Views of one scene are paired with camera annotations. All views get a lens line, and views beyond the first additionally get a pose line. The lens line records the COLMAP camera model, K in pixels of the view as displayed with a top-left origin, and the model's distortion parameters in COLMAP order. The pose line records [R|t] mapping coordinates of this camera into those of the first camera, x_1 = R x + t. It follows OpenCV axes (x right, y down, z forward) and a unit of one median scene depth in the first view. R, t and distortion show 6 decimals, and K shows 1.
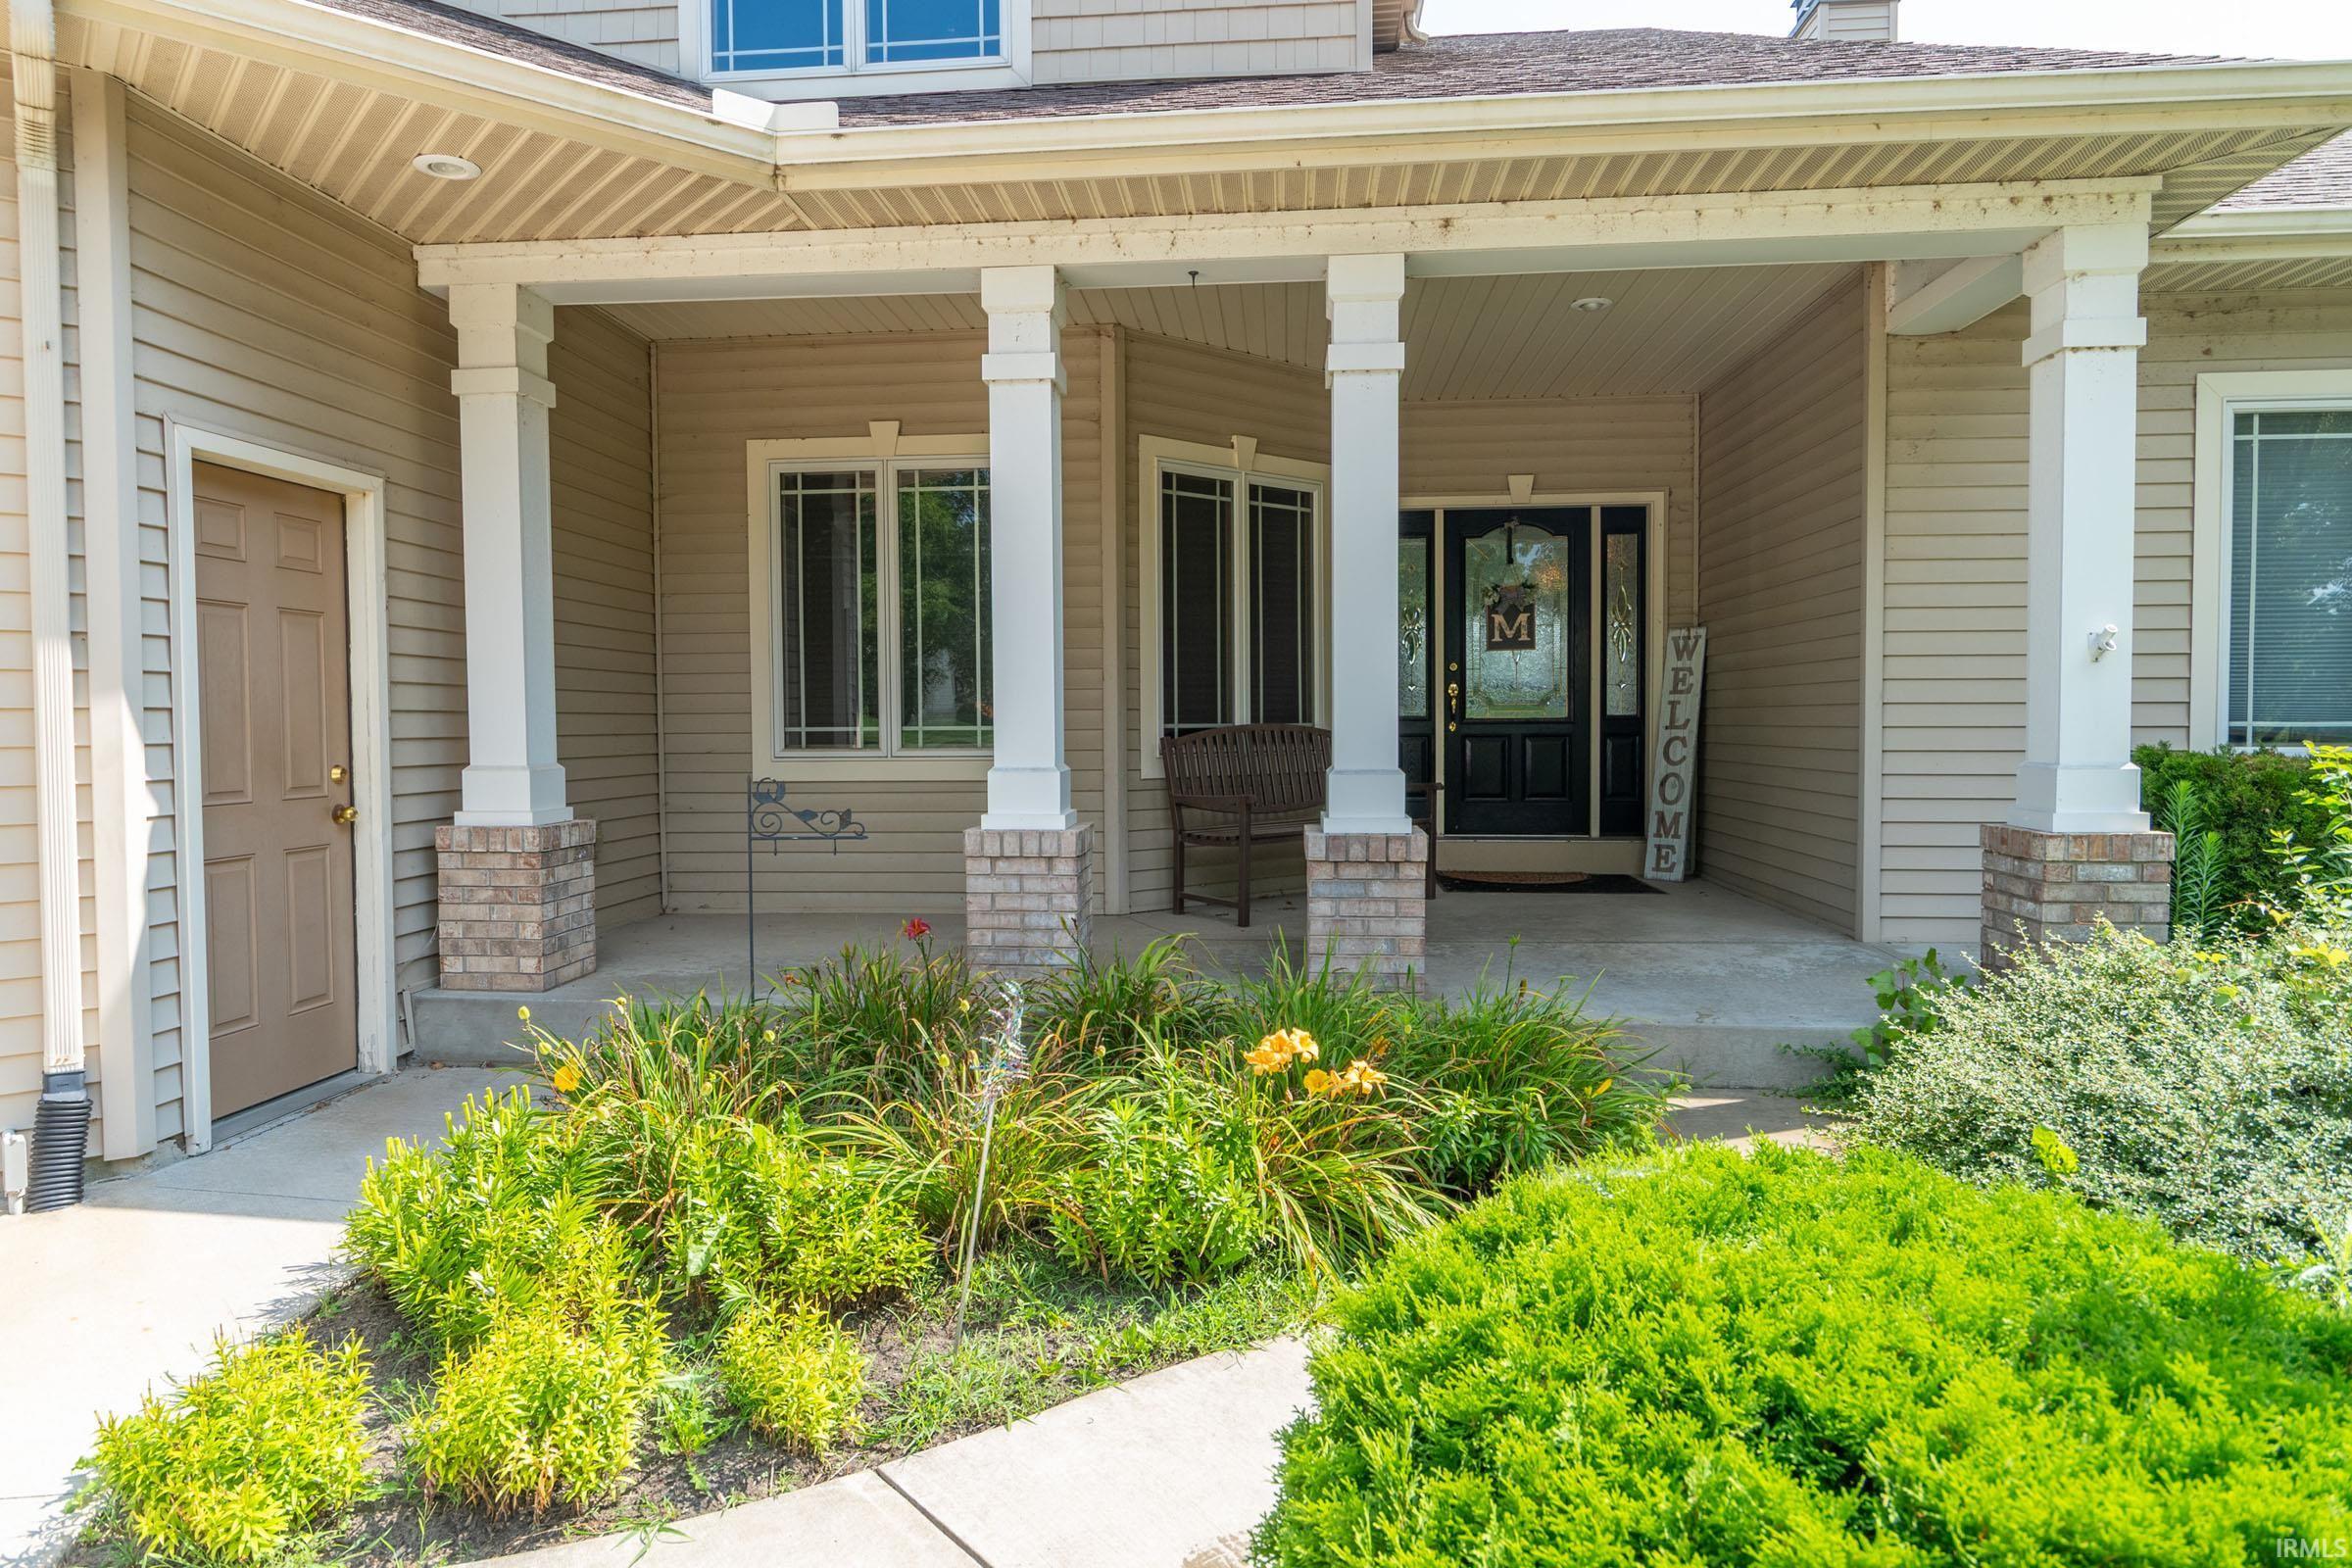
lens RADIAL K [[1461.3, 0, 1176.0], [0, 1461.3, 784.0], [0, 0, 1]] dist [-0.001733, 0.000458]
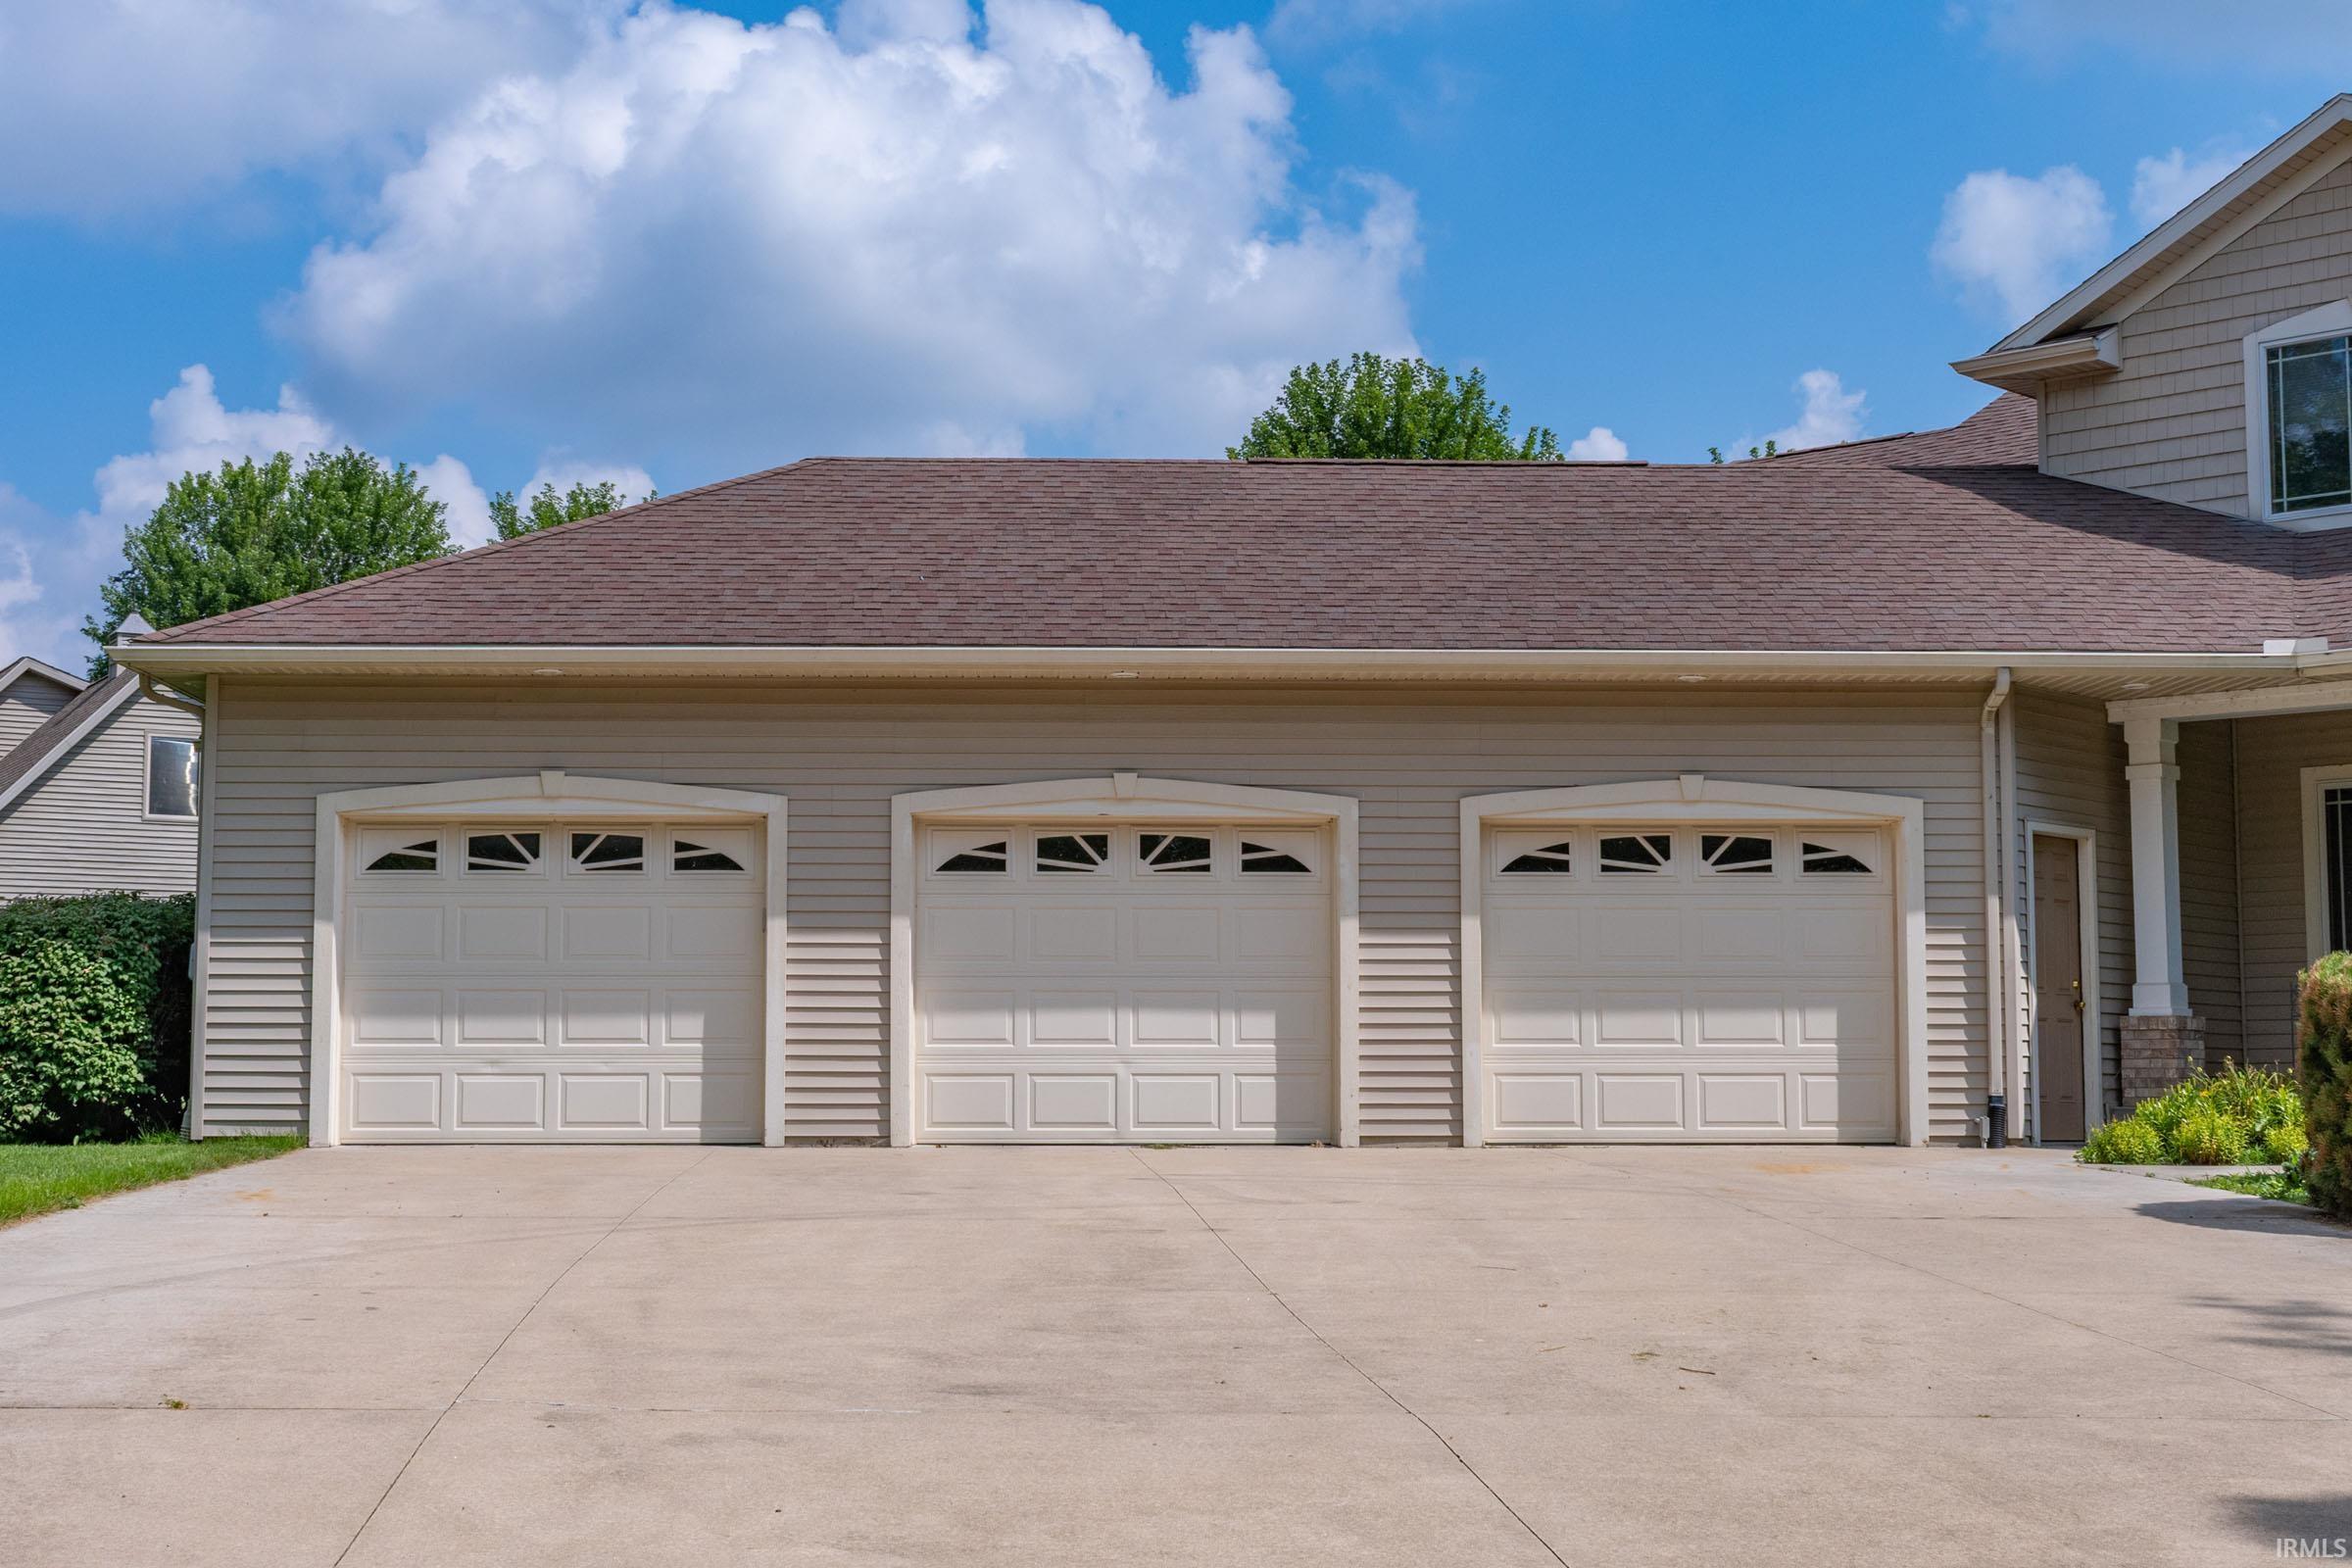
lens RADIAL K [[3415.1, 0, 1176.0], [0, 3415.1, 784.0], [0, 0, 1]] dist [0.001032, 0.108223]
pose [[0.802102, -0.055363, -0.594616, 1.089347], [-0.027170, 0.991279, -0.128945, 0.321139], [0.596569, 0.119583, 0.793603, -3.092587]]
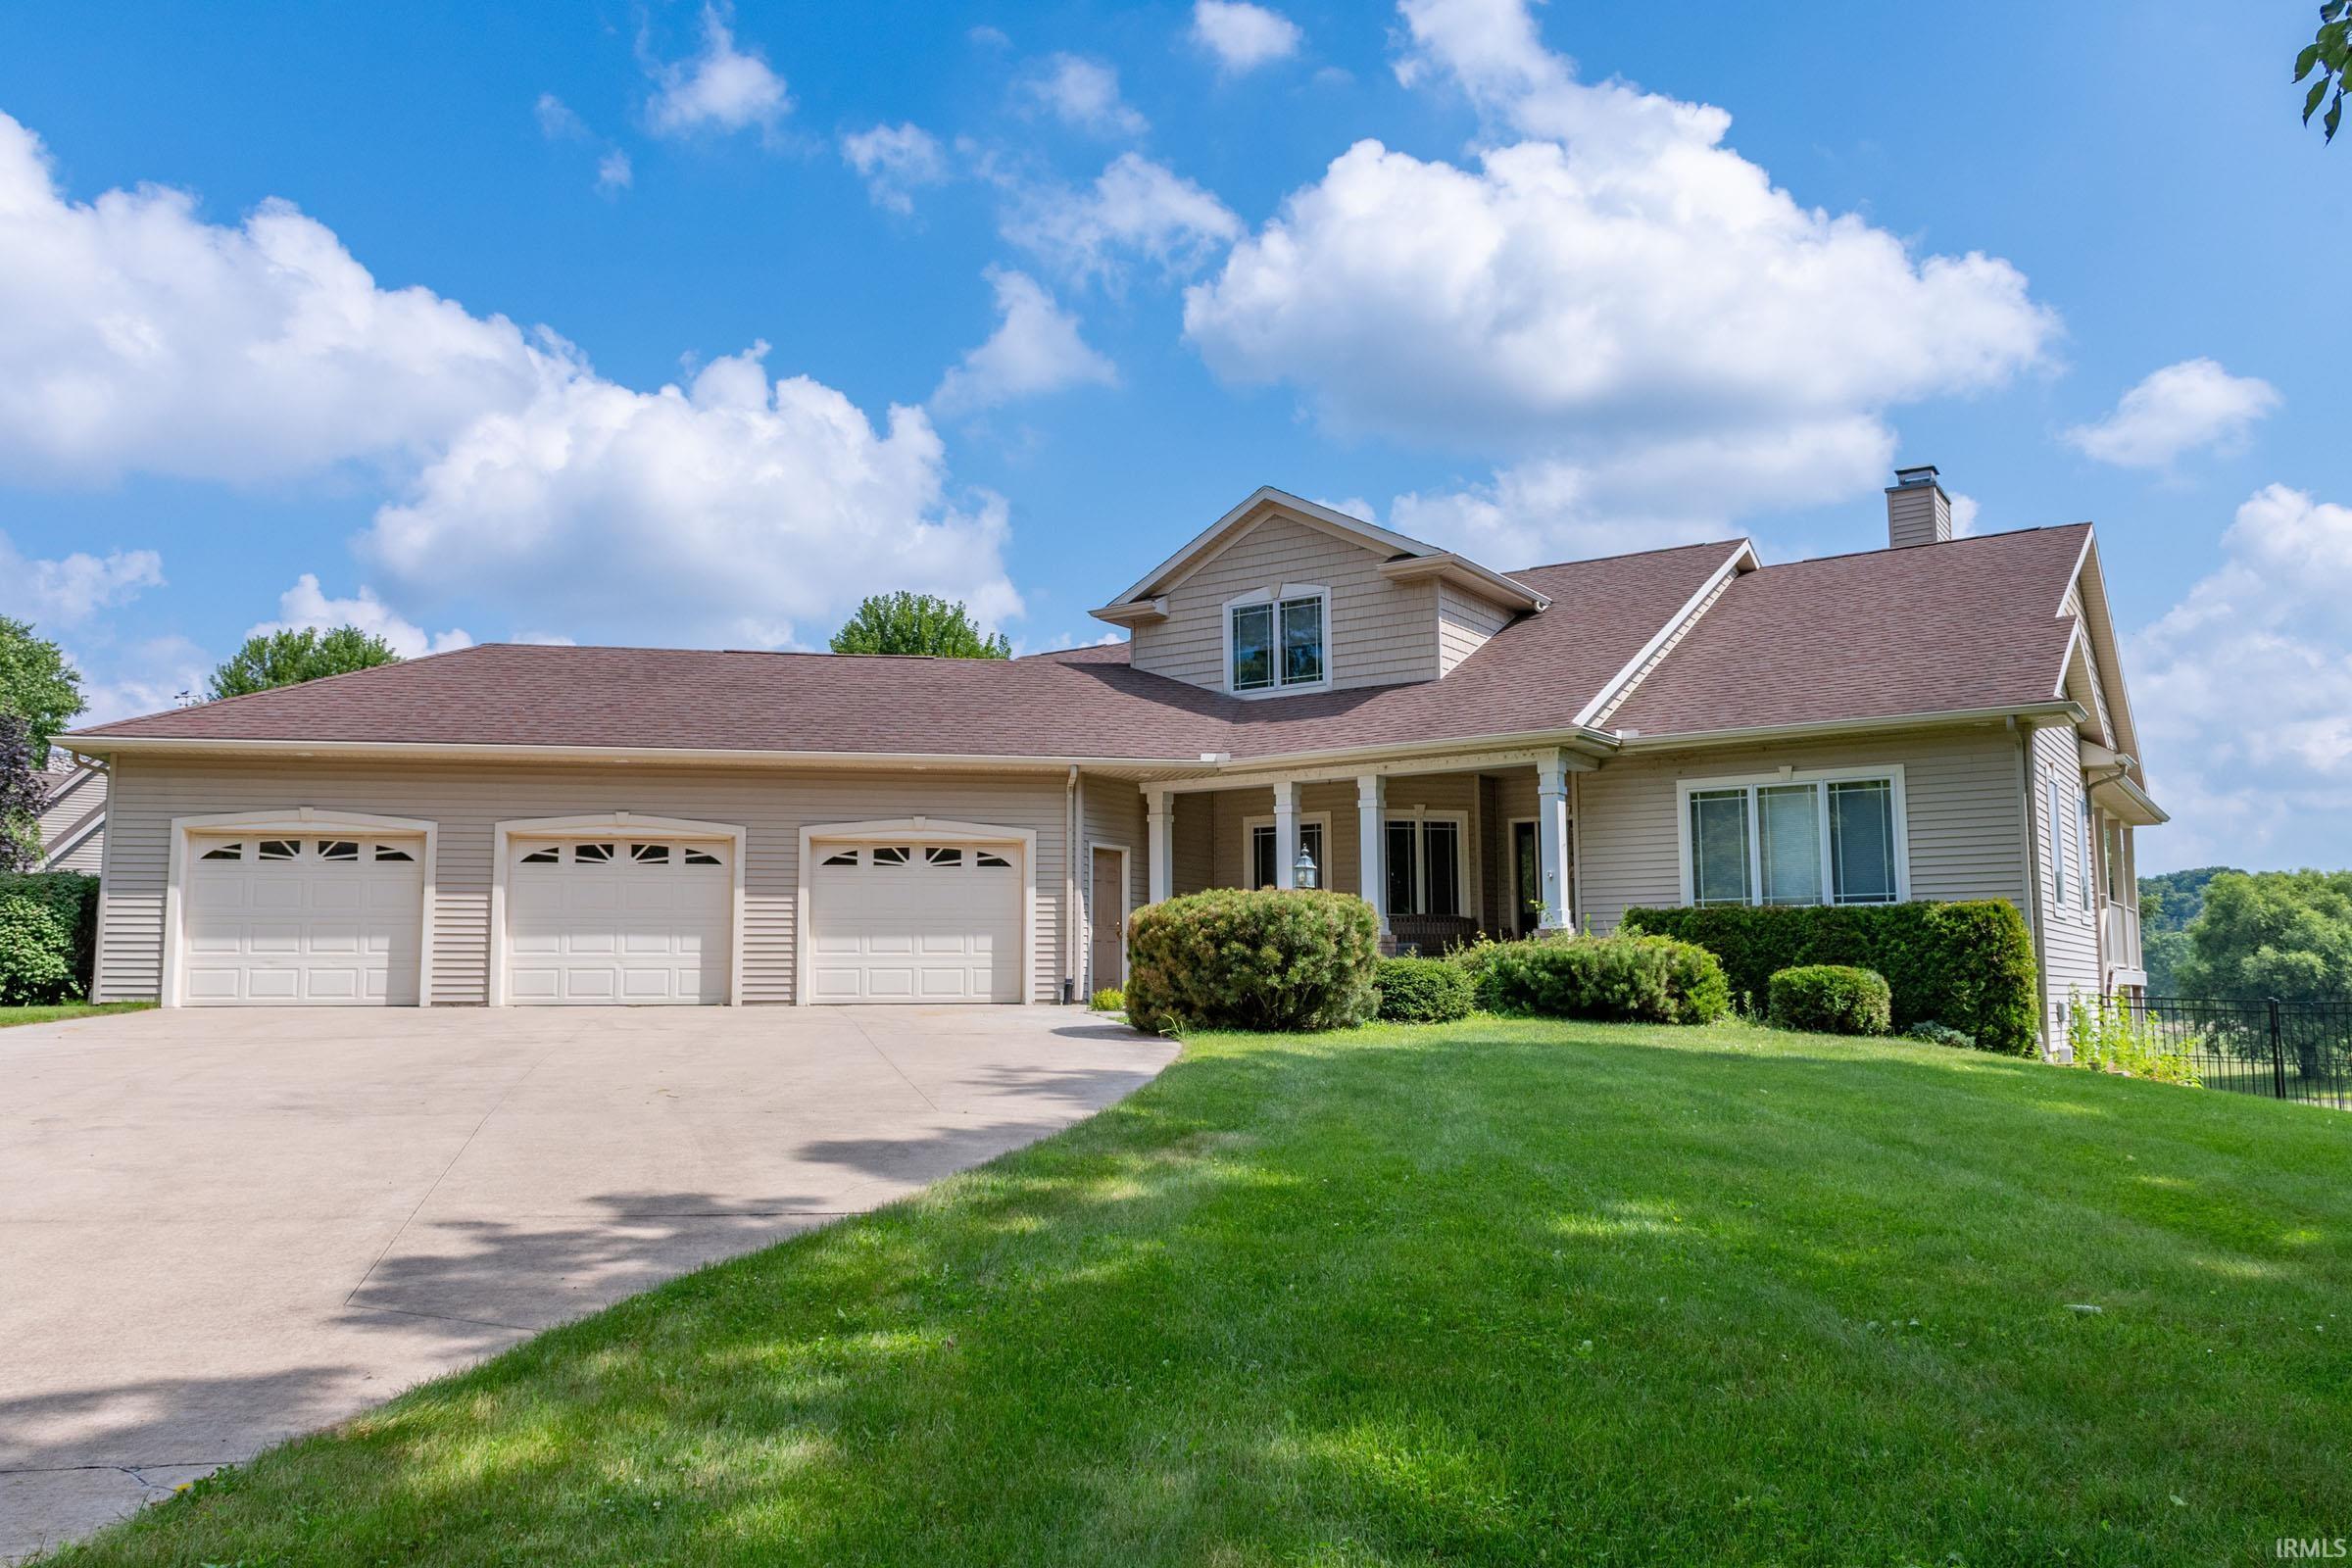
lens RADIAL K [[1871.9, 0, 1176.0], [0, 1871.9, 784.0], [0, 0, 1]] dist [-0.004159, 0.000282]
pose [[0.888148, -0.055484, -0.456196, 1.713807], [-0.017258, 0.987958, -0.153756, 0.359997], [0.459233, 0.144431, 0.876496, -3.092774]]
